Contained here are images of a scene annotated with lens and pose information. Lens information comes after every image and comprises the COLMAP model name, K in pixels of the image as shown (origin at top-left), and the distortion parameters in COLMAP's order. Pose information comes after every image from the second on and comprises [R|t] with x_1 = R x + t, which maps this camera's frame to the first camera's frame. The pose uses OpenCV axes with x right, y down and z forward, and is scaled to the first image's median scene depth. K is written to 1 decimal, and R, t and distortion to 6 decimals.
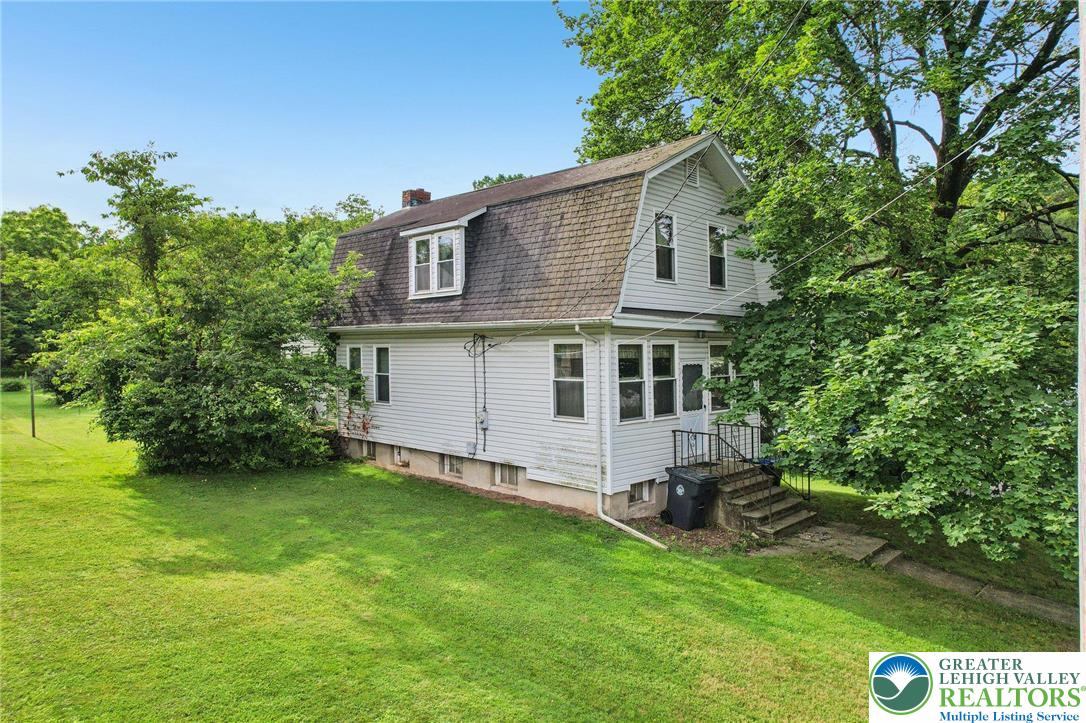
lens RADIAL K [[711.2, 0, 544.2], [0, 711.2, 354.9], [0, 0, 1]] dist [-0.051127, 0.044018]
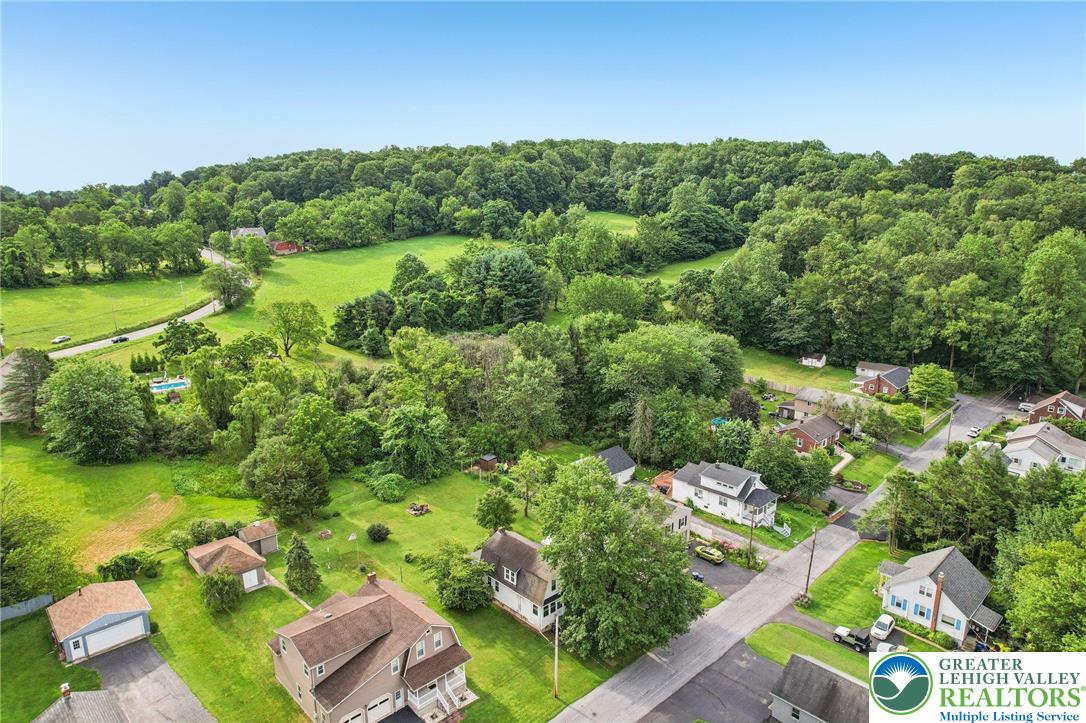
lens RADIAL K [[711.2, 0, 543.8], [0, 711.2, 357.9], [0, 0, 1]] dist [-0.051127, 0.044018]
pose [[0.999546, 0.025184, -0.016514, 0.134569], [-0.020802, 0.973884, 0.226091, -2.970725], [0.021776, -0.225645, 0.973966, -3.762719]]
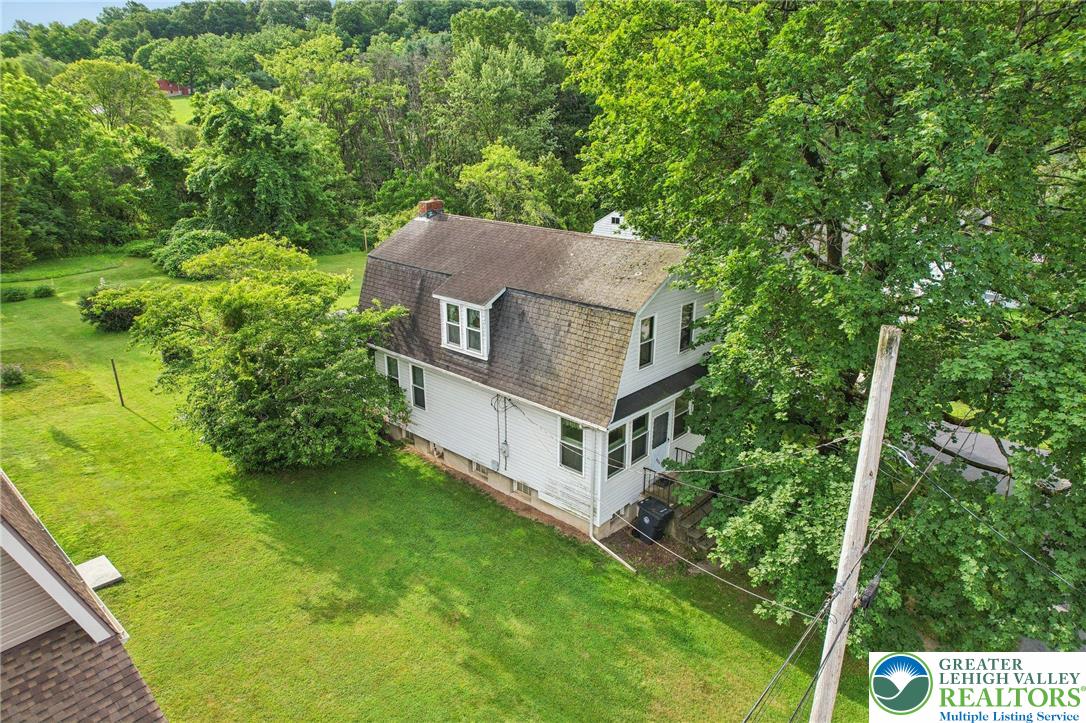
lens RADIAL K [[711.2, 0, 539.9], [0, 711.2, 370.7], [0, 0, 1]] dist [-0.051127, 0.044018]
pose [[0.999108, 0.002511, 0.042142, -0.079330], [-0.016211, 0.944517, 0.328063, -0.513545], [-0.038980, -0.328454, 0.943715, -0.234914]]
